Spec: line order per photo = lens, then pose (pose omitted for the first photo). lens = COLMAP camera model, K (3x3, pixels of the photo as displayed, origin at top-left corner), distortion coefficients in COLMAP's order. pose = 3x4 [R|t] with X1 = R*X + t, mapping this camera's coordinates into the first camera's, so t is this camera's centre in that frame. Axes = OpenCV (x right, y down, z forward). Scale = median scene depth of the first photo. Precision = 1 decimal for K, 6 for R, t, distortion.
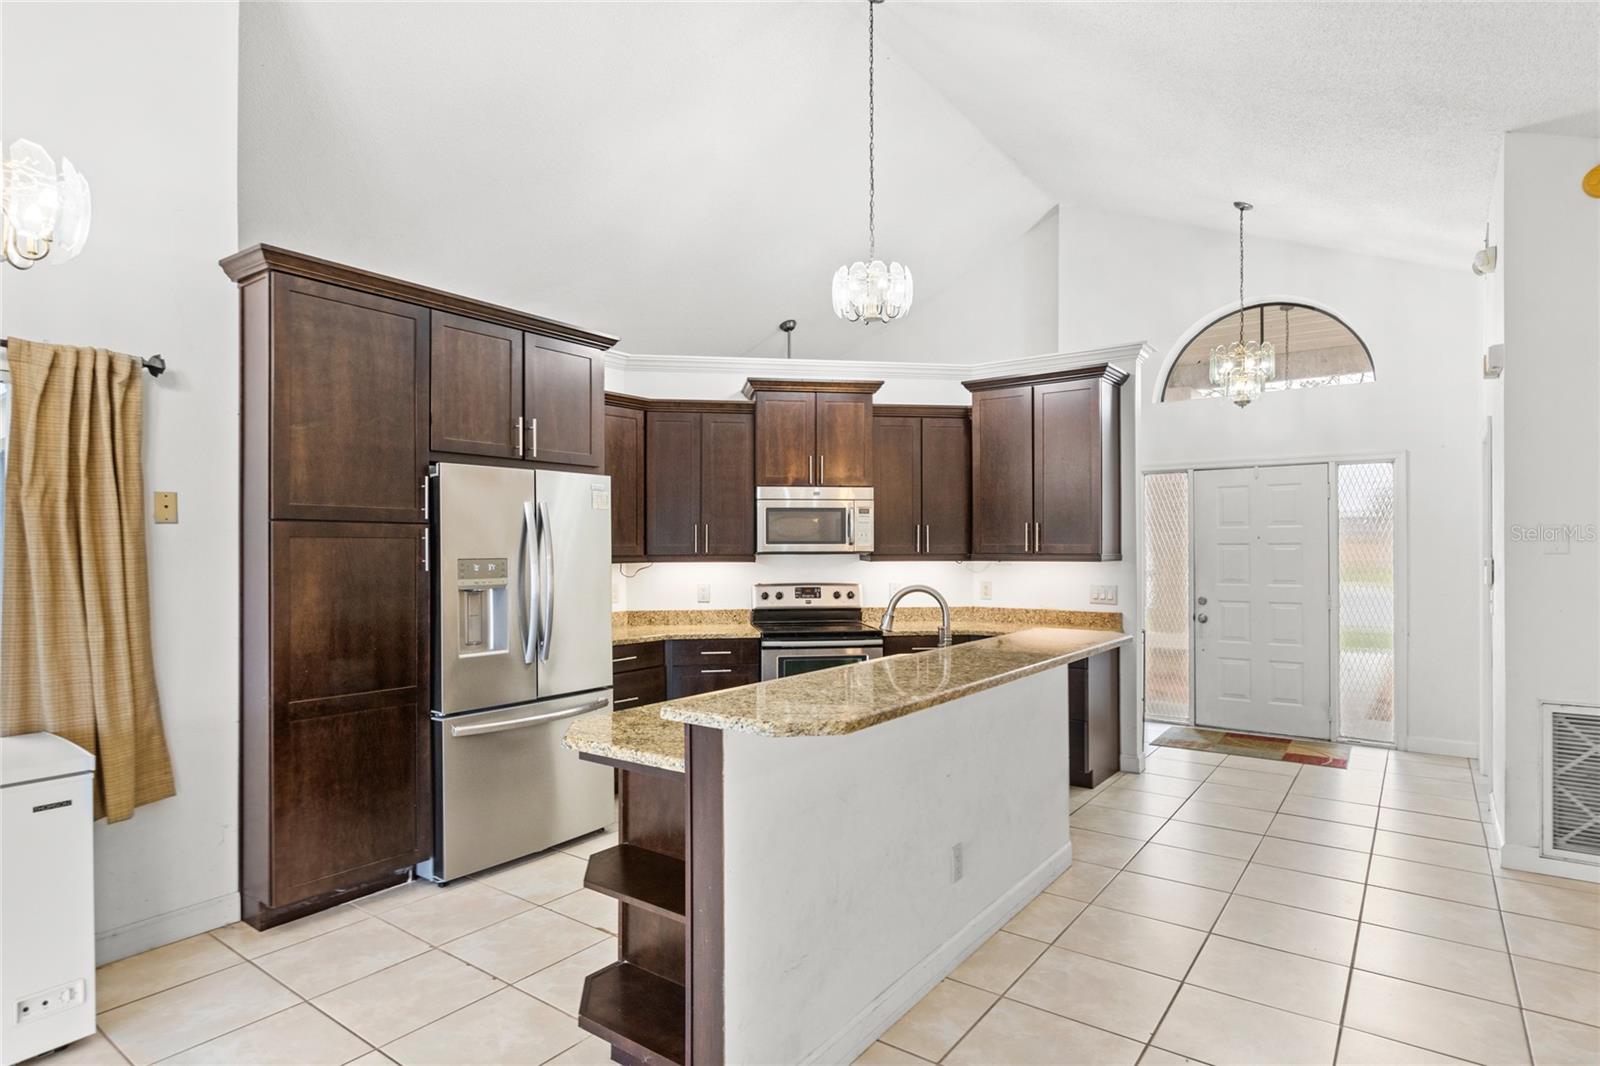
lens RADIAL K [[851.1, 0, 803.1], [0, 851.1, 543.8], [0, 0, 1]] dist [-0.002266, -0.001426]
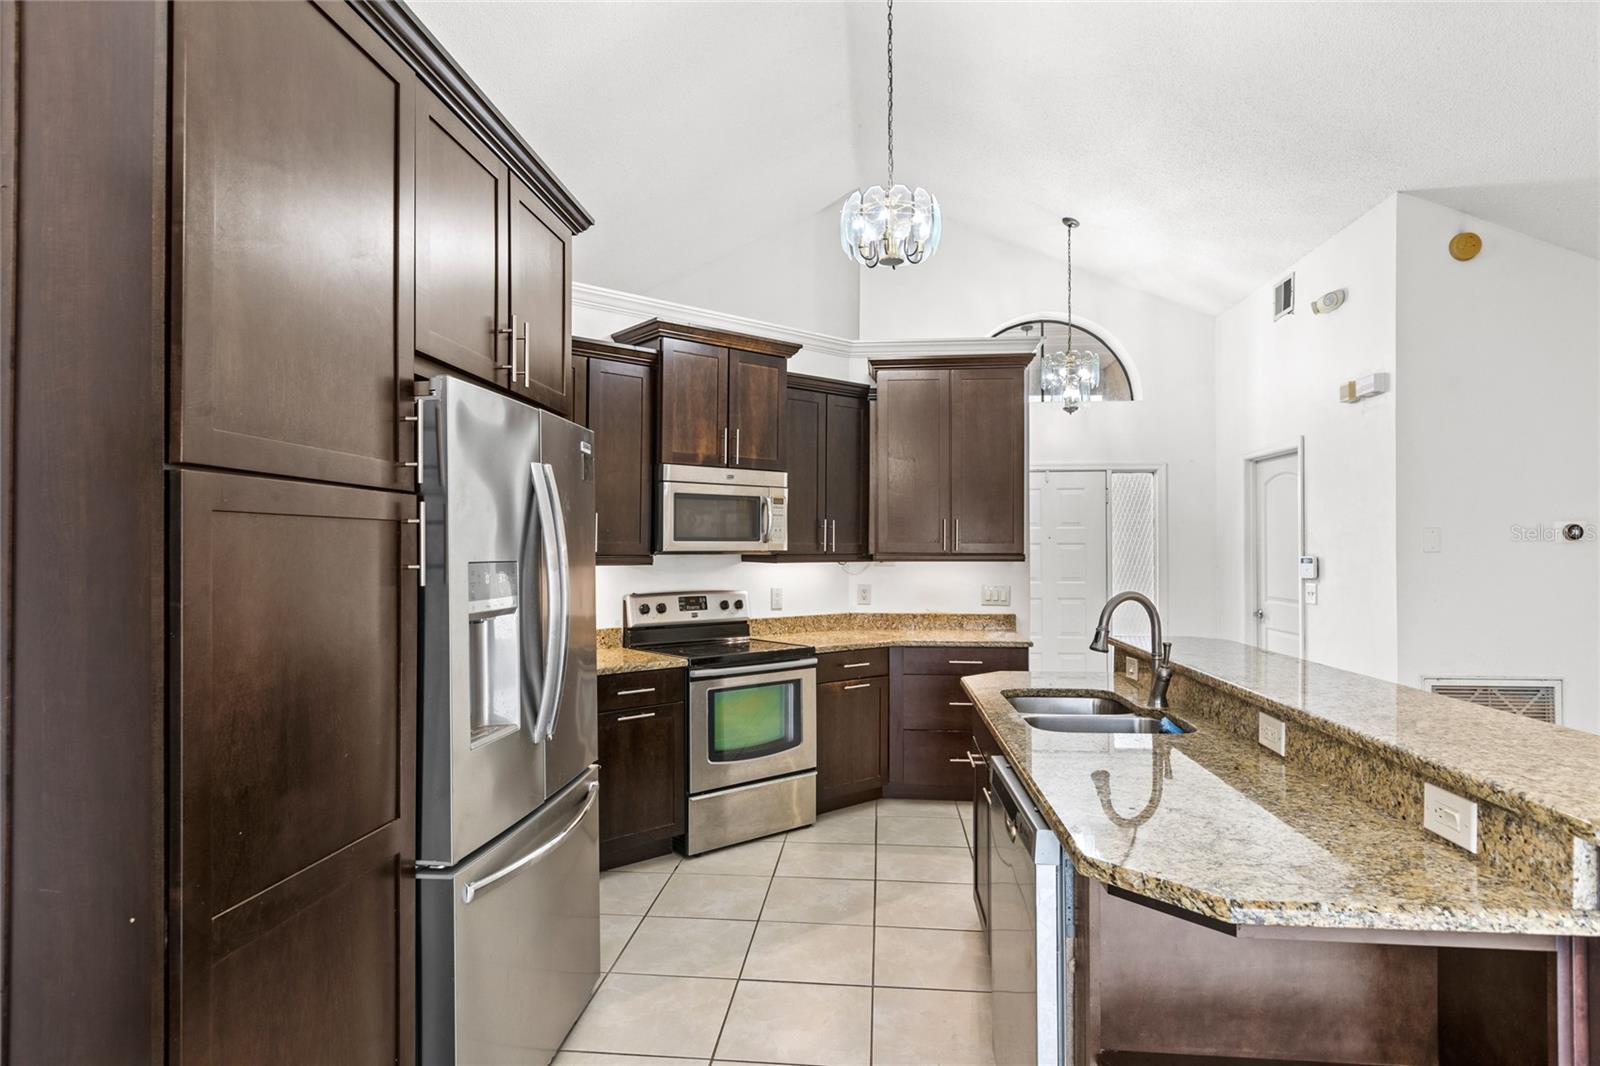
lens RADIAL K [[851.1, 0, 806.7], [0, 851.1, 538.2], [0, 0, 1]] dist [-0.002266, -0.001426]
pose [[0.857569, 0.008138, 0.514305, -0.332057], [-0.003936, 0.999949, -0.009259, 0.004711], [-0.514355, 0.005916, 0.857557, 0.294621]]
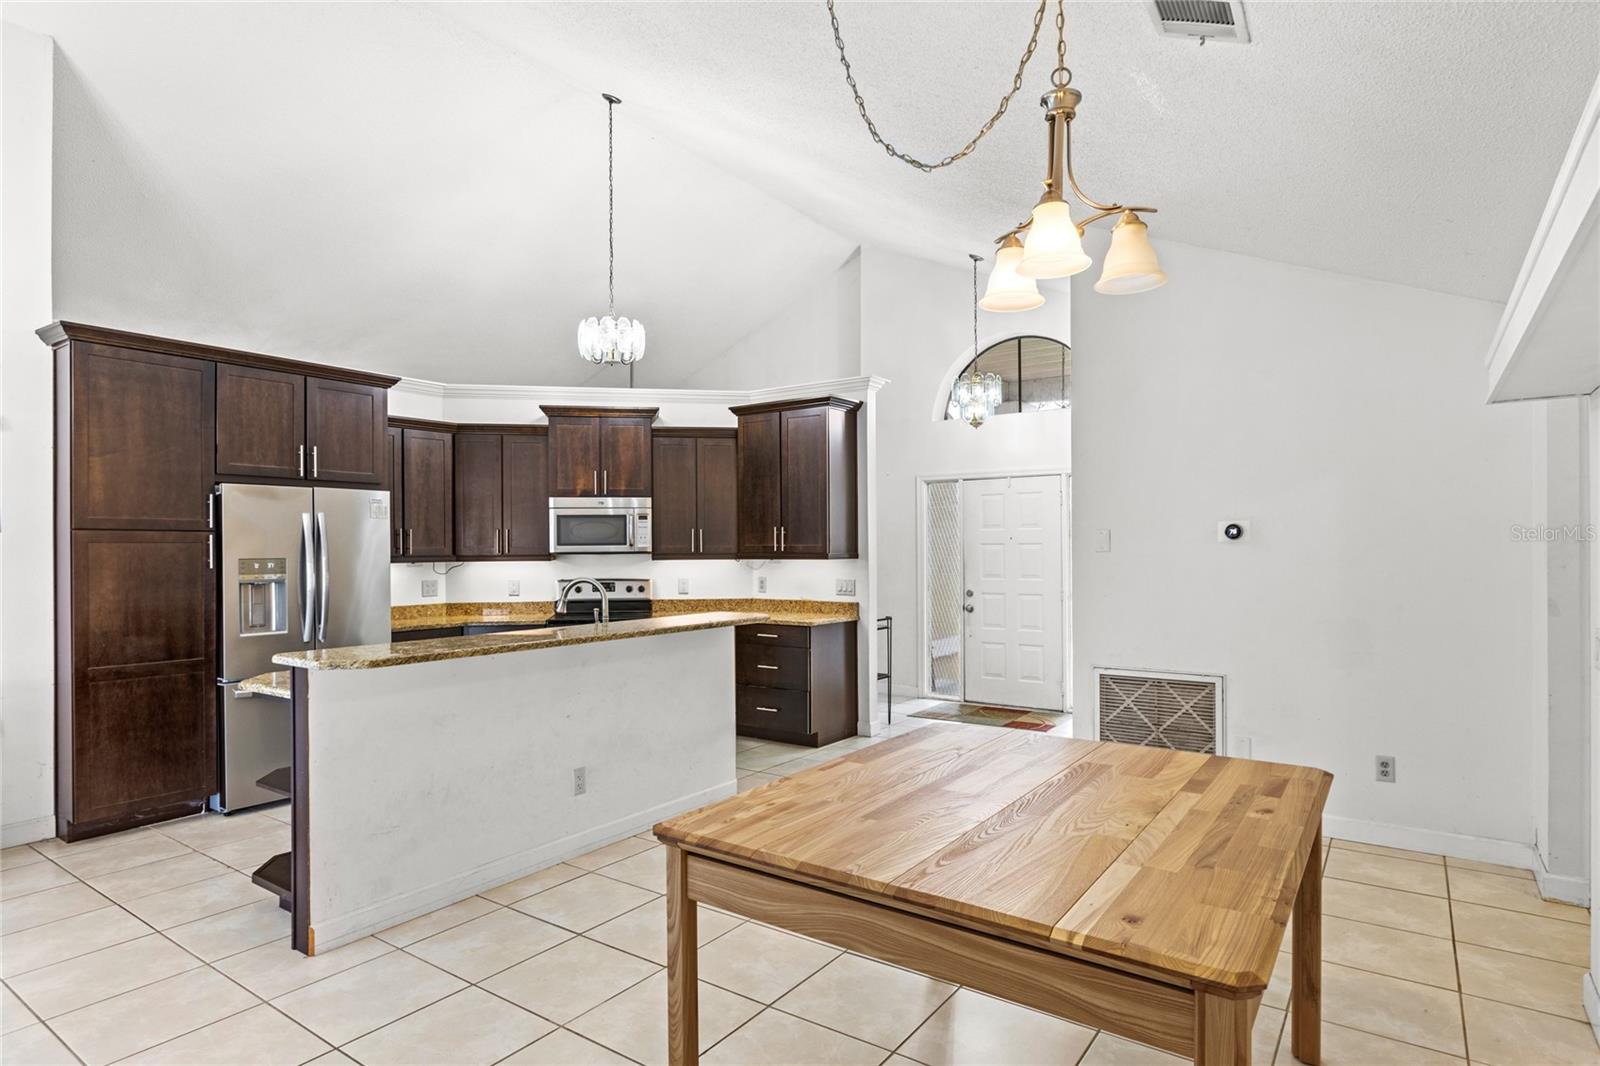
lens RADIAL K [[851.1, 0, 794.3], [0, 851.1, 546.7], [0, 0, 1]] dist [-0.002266, -0.001426]
pose [[0.999738, -0.003391, 0.022633, 0.260856], [0.003313, 0.999988, 0.003496, -0.001308], [-0.022645, -0.003420, 0.999738, -0.191656]]
